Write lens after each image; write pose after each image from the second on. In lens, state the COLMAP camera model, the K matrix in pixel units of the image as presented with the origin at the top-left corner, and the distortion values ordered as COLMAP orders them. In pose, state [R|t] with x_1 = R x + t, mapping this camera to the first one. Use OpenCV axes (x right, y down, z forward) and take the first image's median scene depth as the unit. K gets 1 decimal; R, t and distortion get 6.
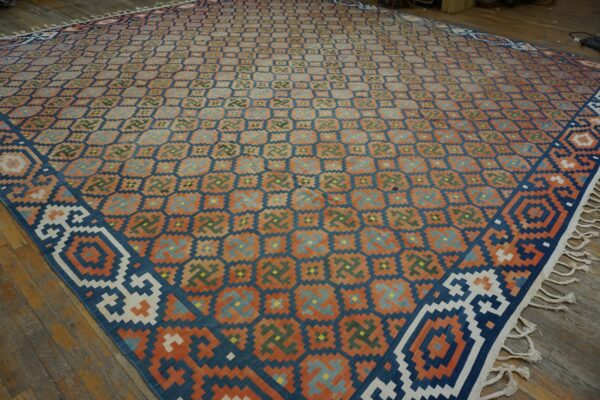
lens RADIAL K [[413.4, 0, 300.0], [0, 413.4, 200.0], [0, 0, 1]] dist [-0.056172, 0.041491]
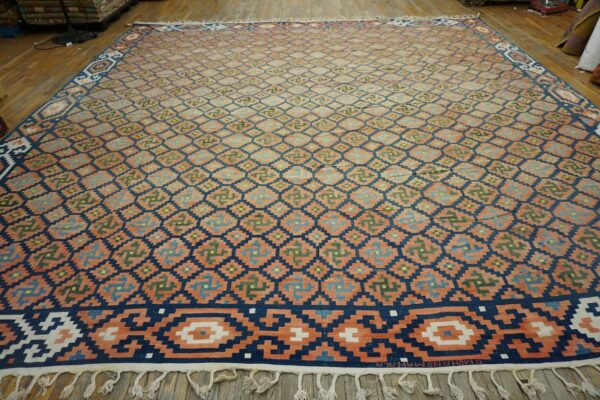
lens RADIAL K [[413.4, 0, 300.0], [0, 413.4, 200.0], [0, 0, 1]] dist [-0.056172, 0.041491]
pose [[-0.694529, -0.456658, 0.555961, -1.160287], [0.447614, 0.330718, 0.830824, -1.874212], [-0.563268, 0.825887, -0.025287, 2.158333]]
